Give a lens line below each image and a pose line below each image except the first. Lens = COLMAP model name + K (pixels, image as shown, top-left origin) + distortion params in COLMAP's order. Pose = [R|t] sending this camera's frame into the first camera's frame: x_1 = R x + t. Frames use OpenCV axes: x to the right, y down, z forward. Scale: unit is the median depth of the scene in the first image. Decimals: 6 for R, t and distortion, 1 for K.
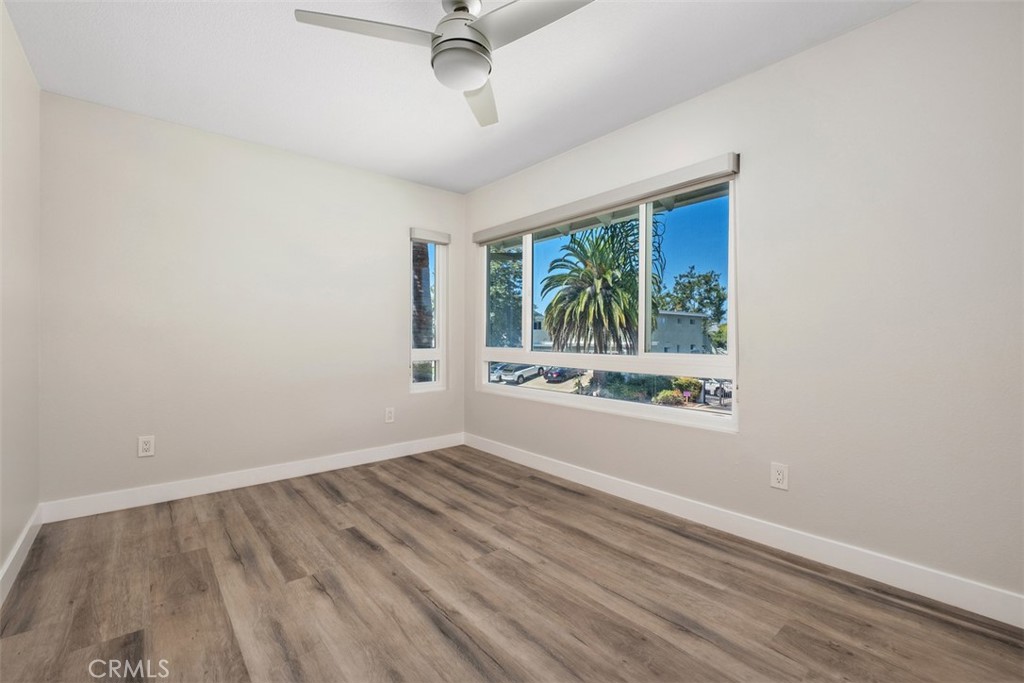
lens RADIAL K [[442.8, 0, 506.0], [0, 442.8, 346.2], [0, 0, 1]] dist [0.004374, -0.005396]
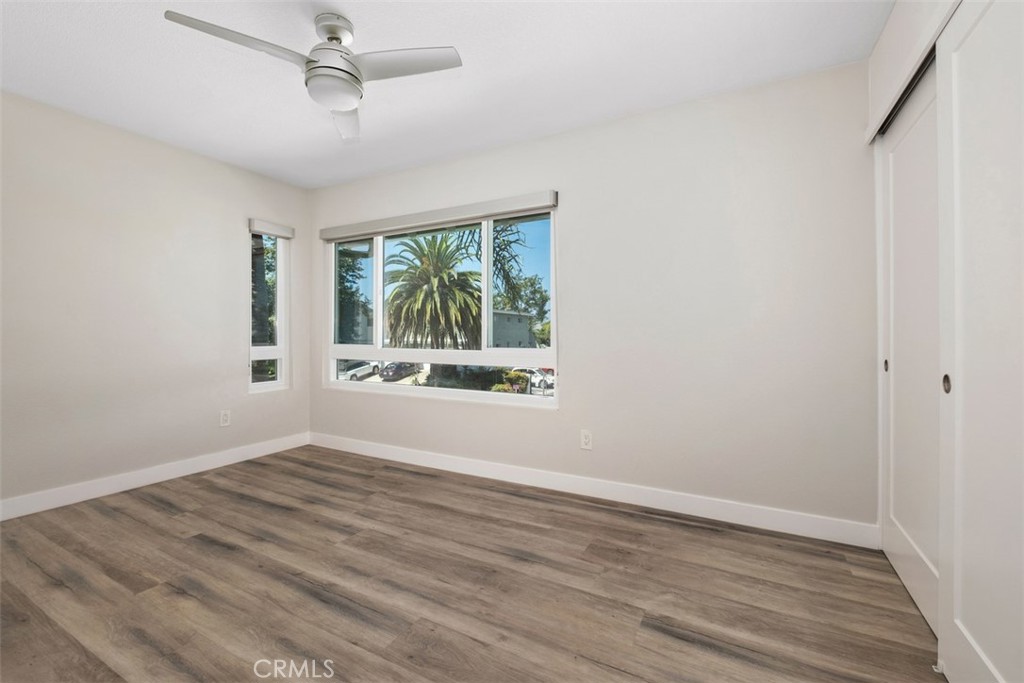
lens RADIAL K [[442.8, 0, 515.8], [0, 442.8, 337.8], [0, 0, 1]] dist [0.004374, -0.005396]
pose [[0.925441, -0.001943, 0.378888, -0.072072], [0.006613, 0.999917, -0.011024, 0.001438], [-0.378835, 0.012708, 0.925377, -0.134596]]
